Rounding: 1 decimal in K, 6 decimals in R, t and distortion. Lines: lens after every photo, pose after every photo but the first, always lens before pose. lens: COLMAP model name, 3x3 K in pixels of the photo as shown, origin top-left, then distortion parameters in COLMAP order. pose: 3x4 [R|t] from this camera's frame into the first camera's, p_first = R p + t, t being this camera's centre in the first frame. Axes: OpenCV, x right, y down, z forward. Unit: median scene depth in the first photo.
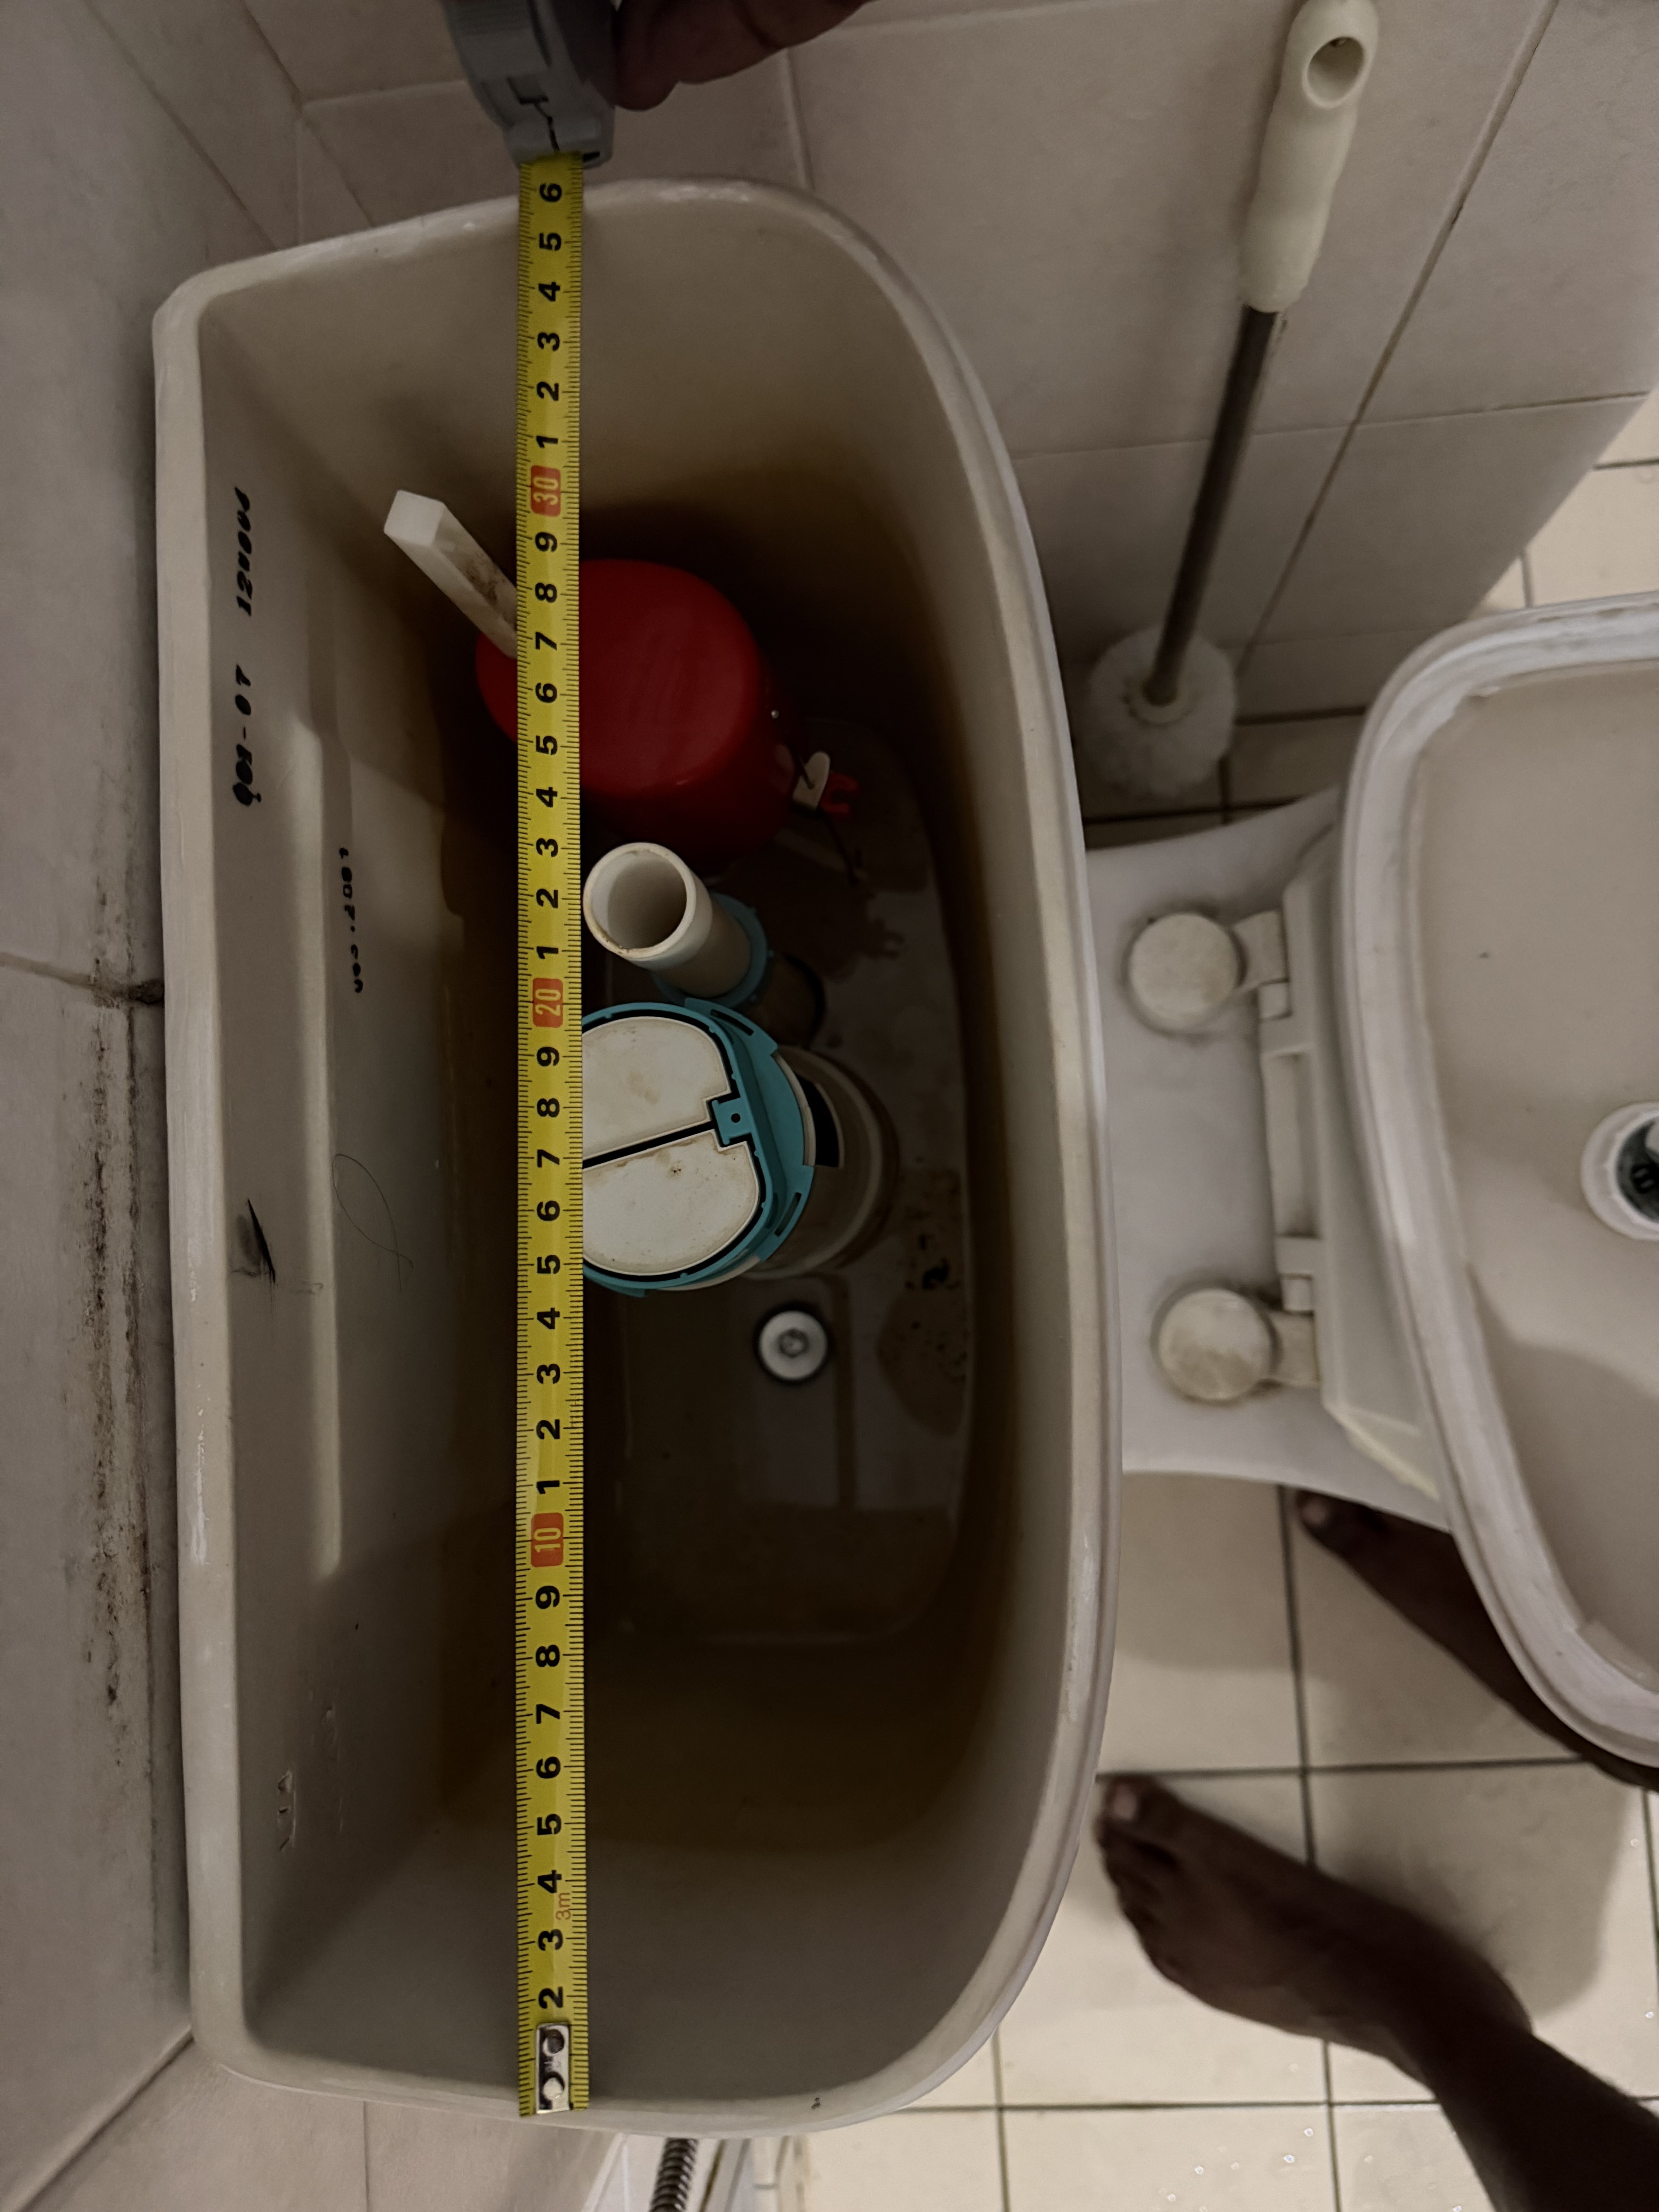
lens RADIAL K [[1619.6, 0, 829.5], [0, 1619.6, 1106.0], [0, 0, 1]] dist [0.002796, -0.068215]
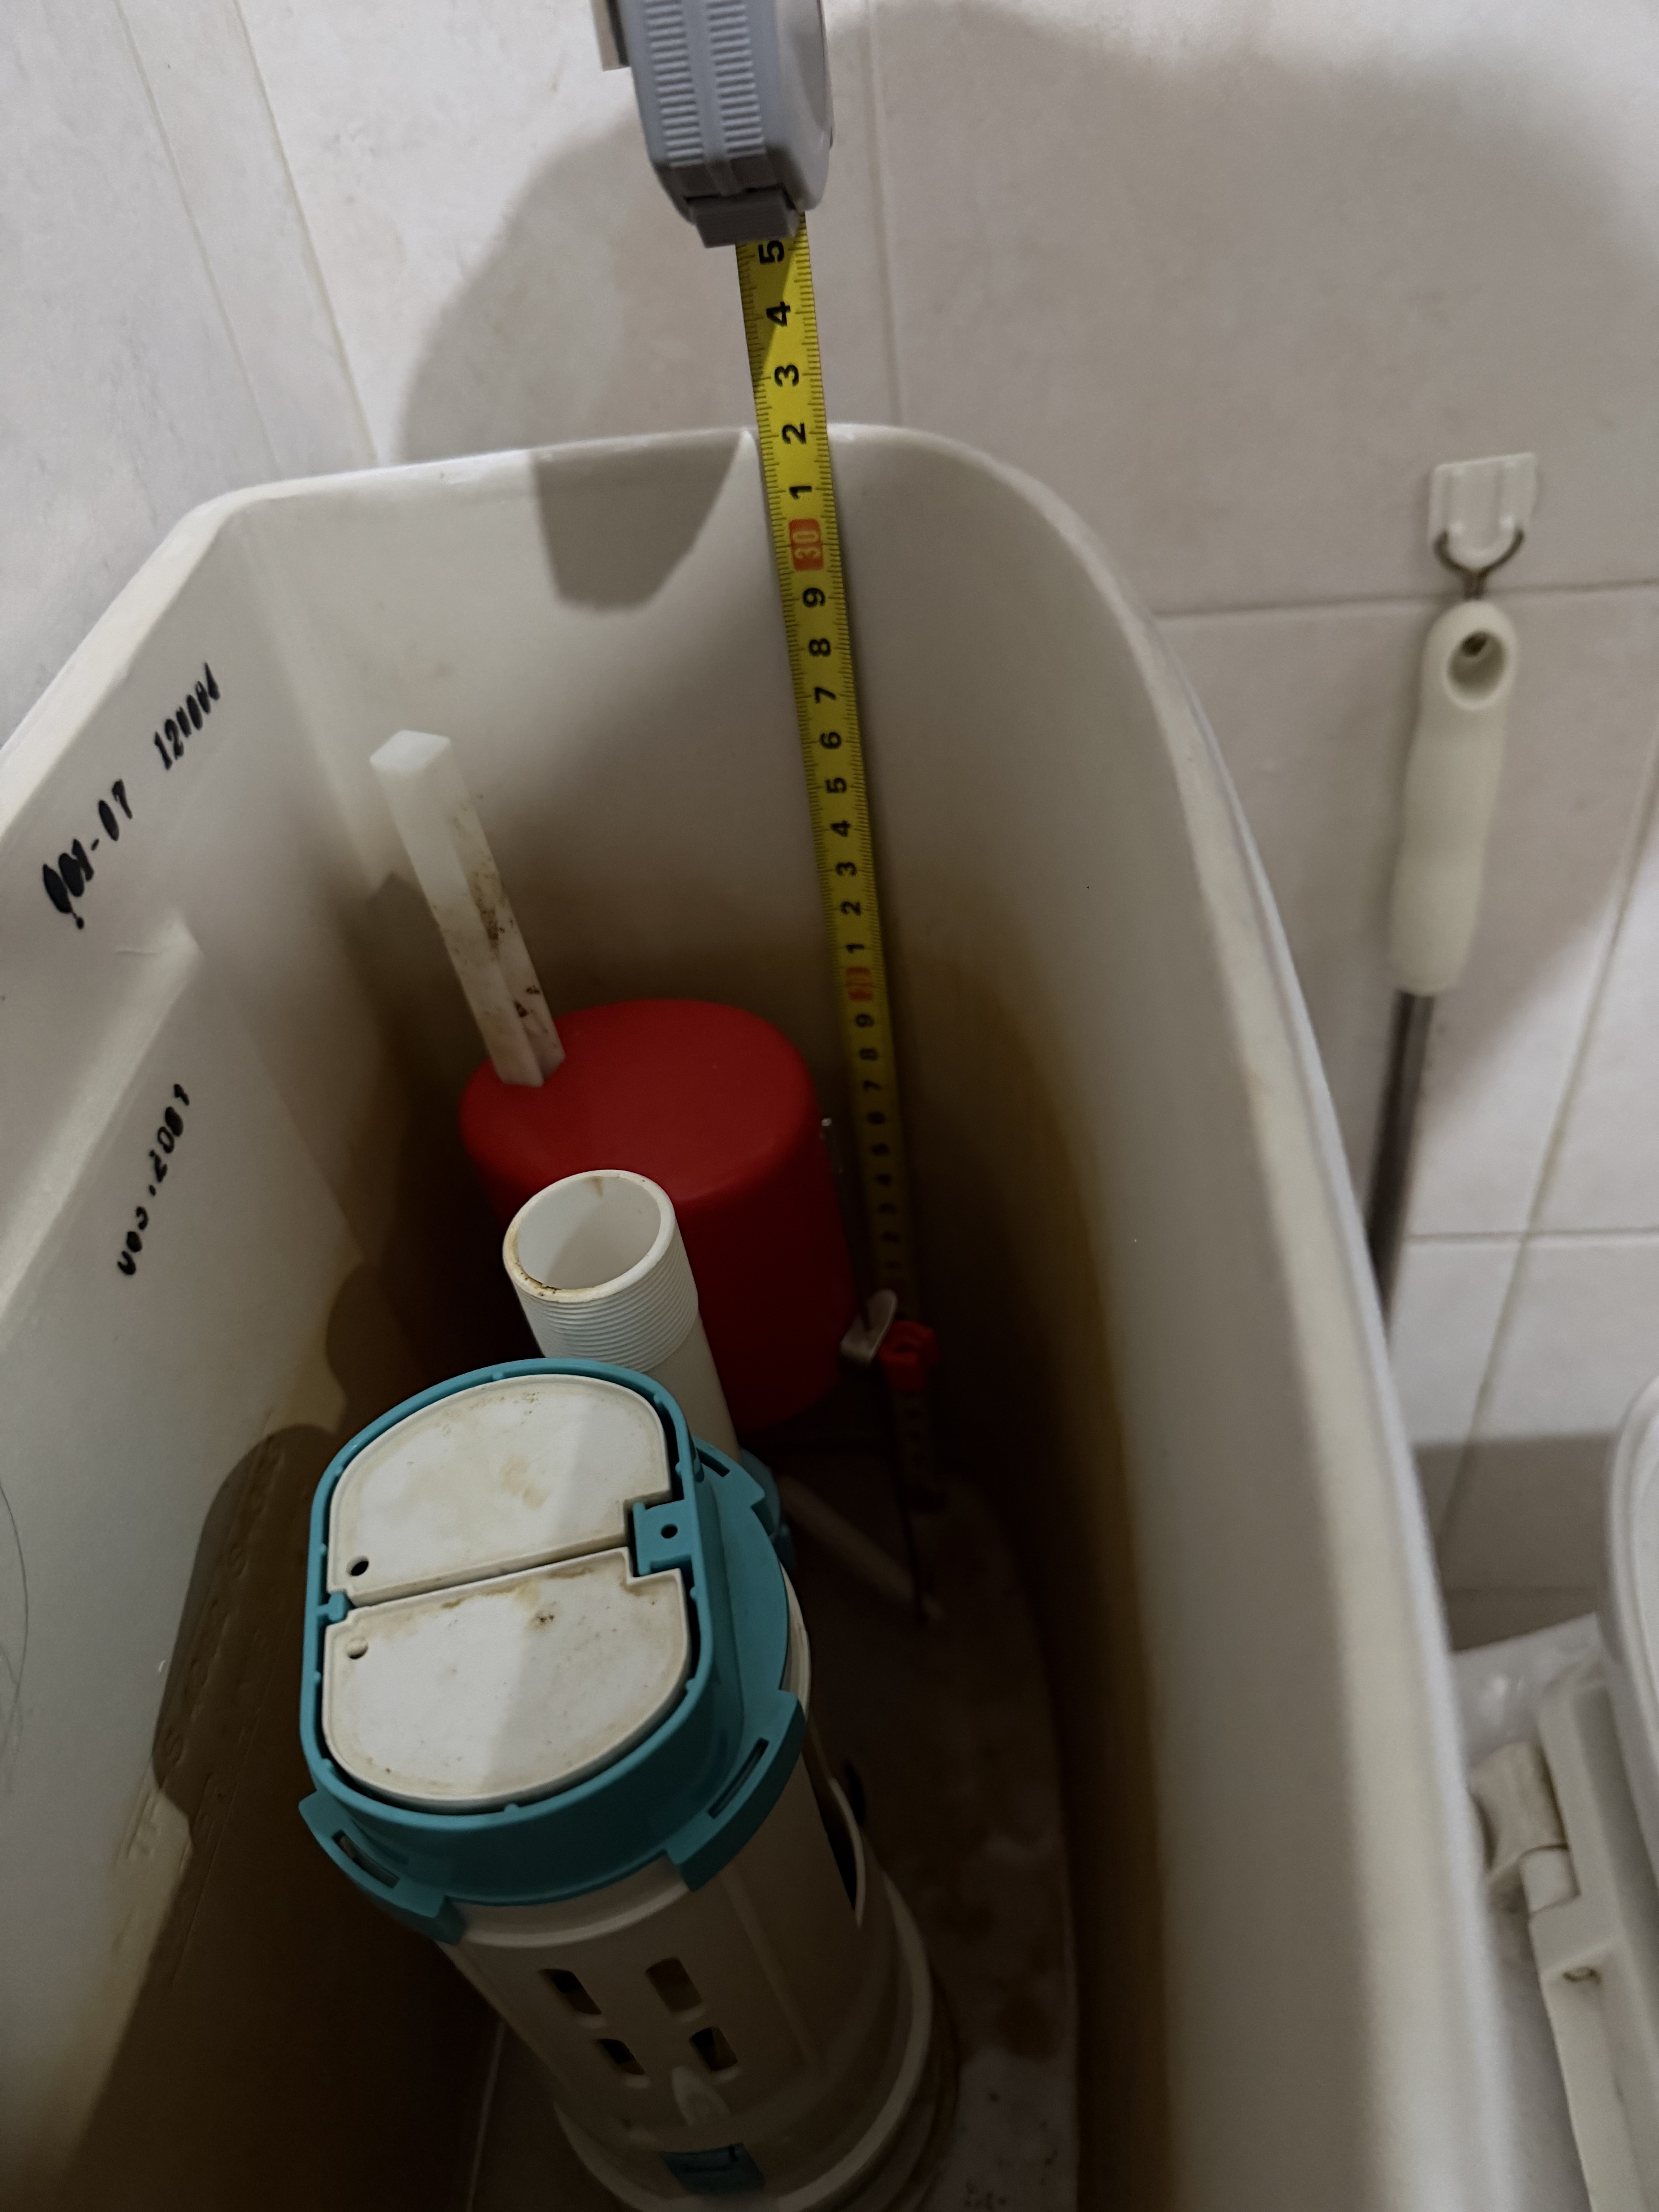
lens RADIAL K [[1619.6, 0, 829.5], [0, 1619.6, 1106.0], [0, 0, 1]] dist [0.002796, -0.068215]
pose [[0.992837, 0.073019, -0.094568, 0.039829], [-0.117636, 0.735852, -0.666846, 0.265611], [0.020896, 0.673194, 0.739170, 0.478620]]
